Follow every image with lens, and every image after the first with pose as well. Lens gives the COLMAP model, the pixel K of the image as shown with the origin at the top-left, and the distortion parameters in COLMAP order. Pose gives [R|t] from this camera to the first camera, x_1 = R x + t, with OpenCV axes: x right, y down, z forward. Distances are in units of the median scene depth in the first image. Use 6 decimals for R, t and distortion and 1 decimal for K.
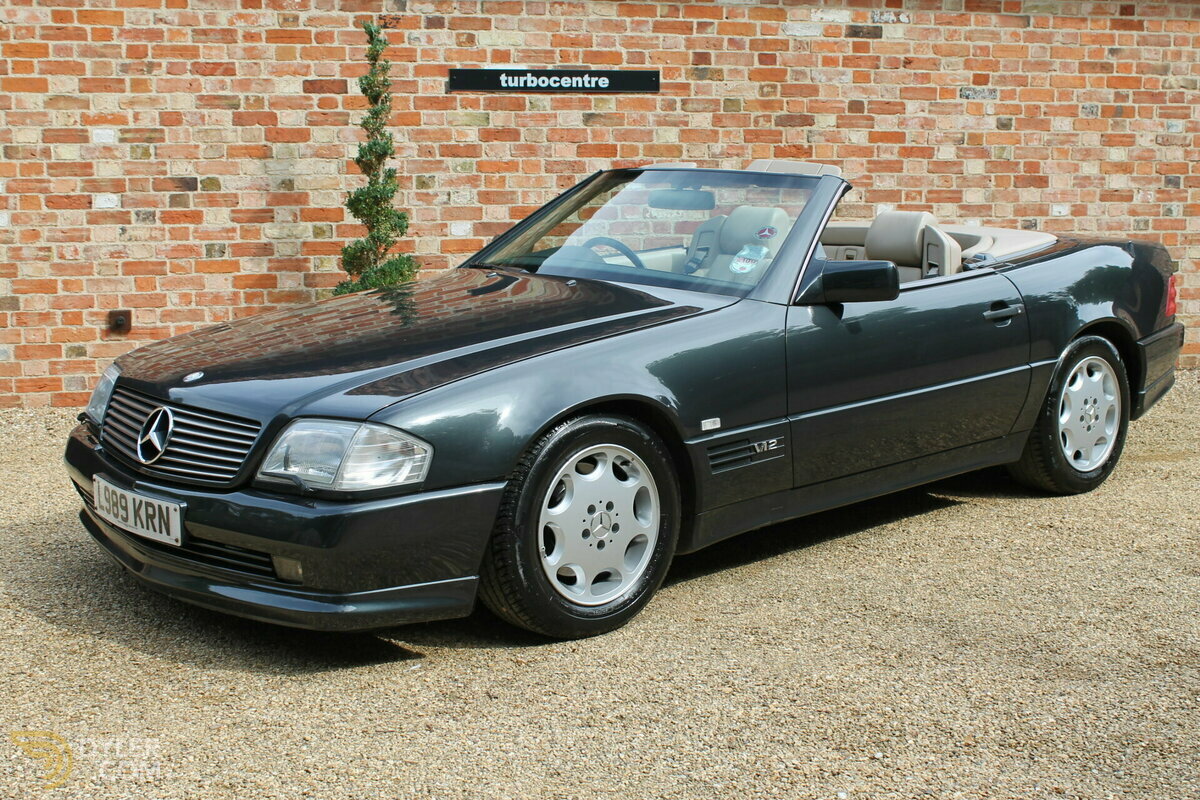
lens RADIAL K [[1580.1, 0, 597.7], [0, 1580.1, 398.9], [0, 0, 1]] dist [-0.053809, 0.000000]
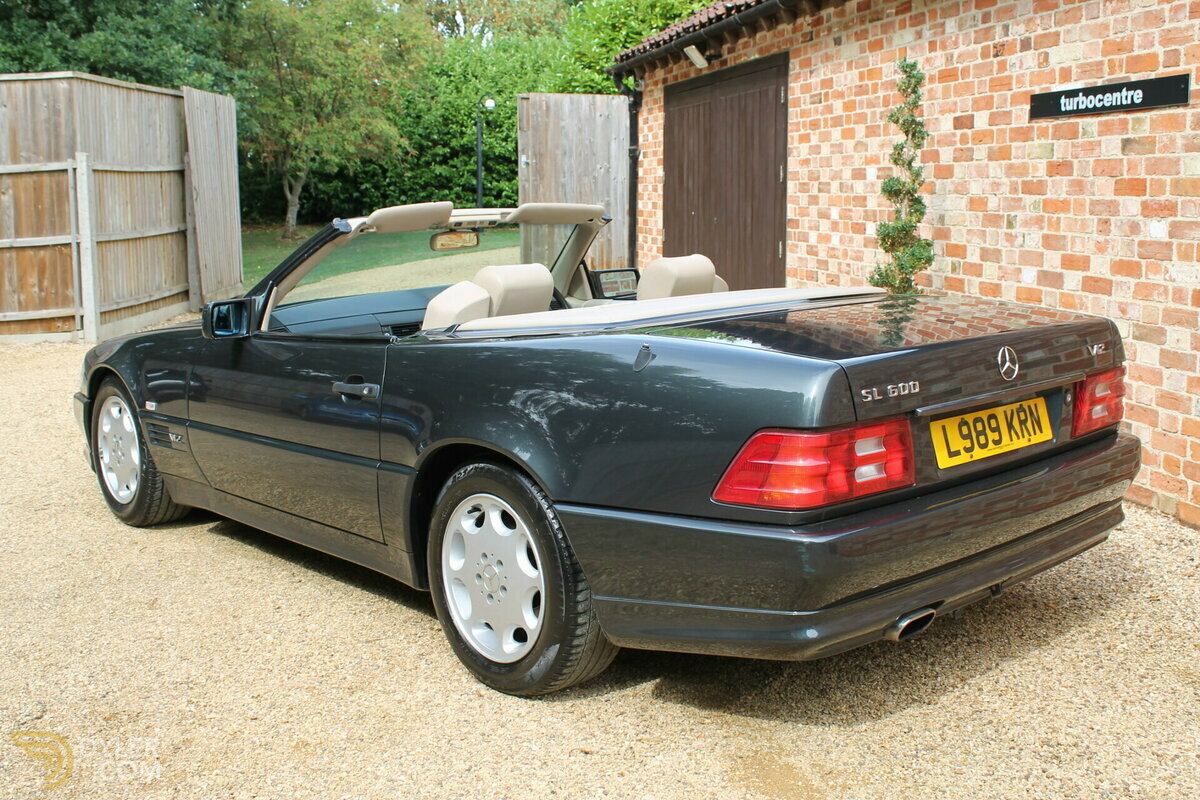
lens RADIAL K [[1262.0, 0, 598.6], [0, 1262.0, 412.6], [0, 0, 1]] dist [-0.090929, 0.000000]
pose [[-0.016464, 0.173944, -0.984618, 0.629783], [-0.147146, 0.973608, 0.174459, -0.121802], [0.988978, 0.147755, 0.009565, 0.782398]]
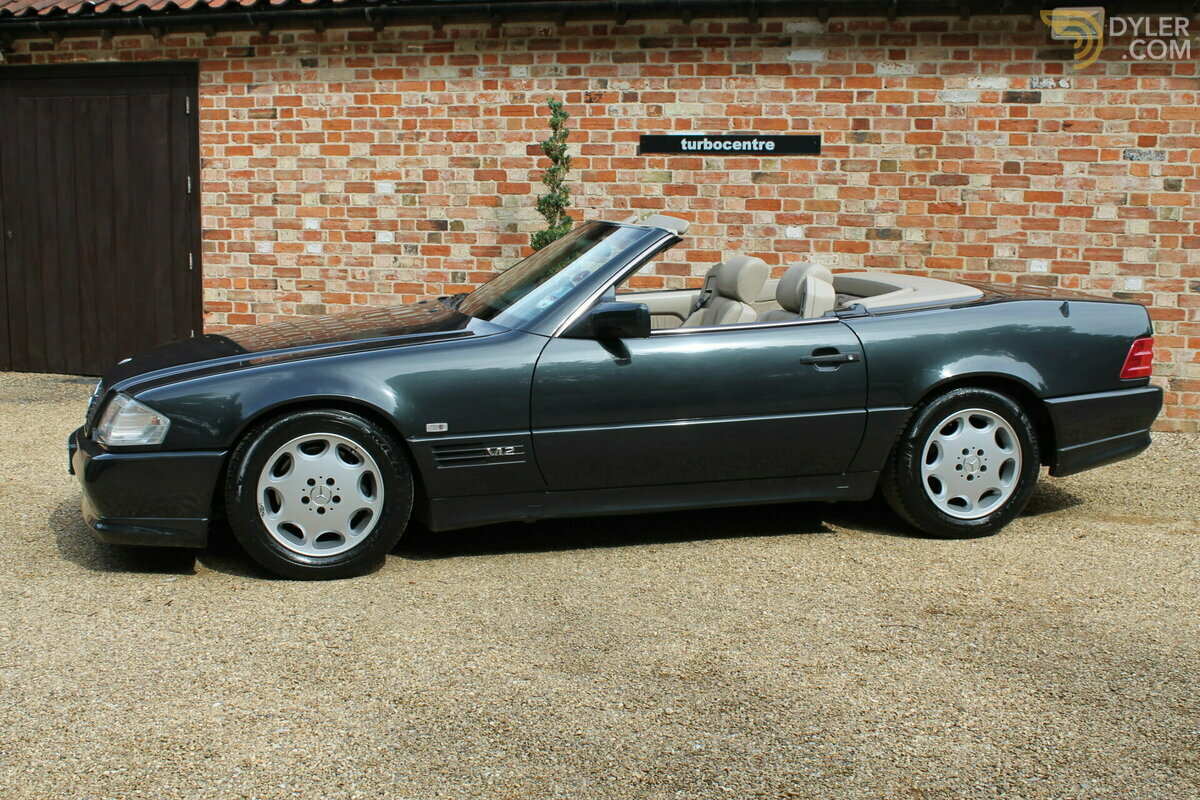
lens RADIAL K [[1389.3, 0, 589.9], [0, 1389.3, 407.7], [0, 0, 1]] dist [-0.075725, 0.000000]
pose [[0.872901, 0.084164, -0.480583, 0.401427], [-0.086307, 0.996112, 0.017686, -0.016957], [0.480203, 0.026039, 0.876771, 0.056423]]
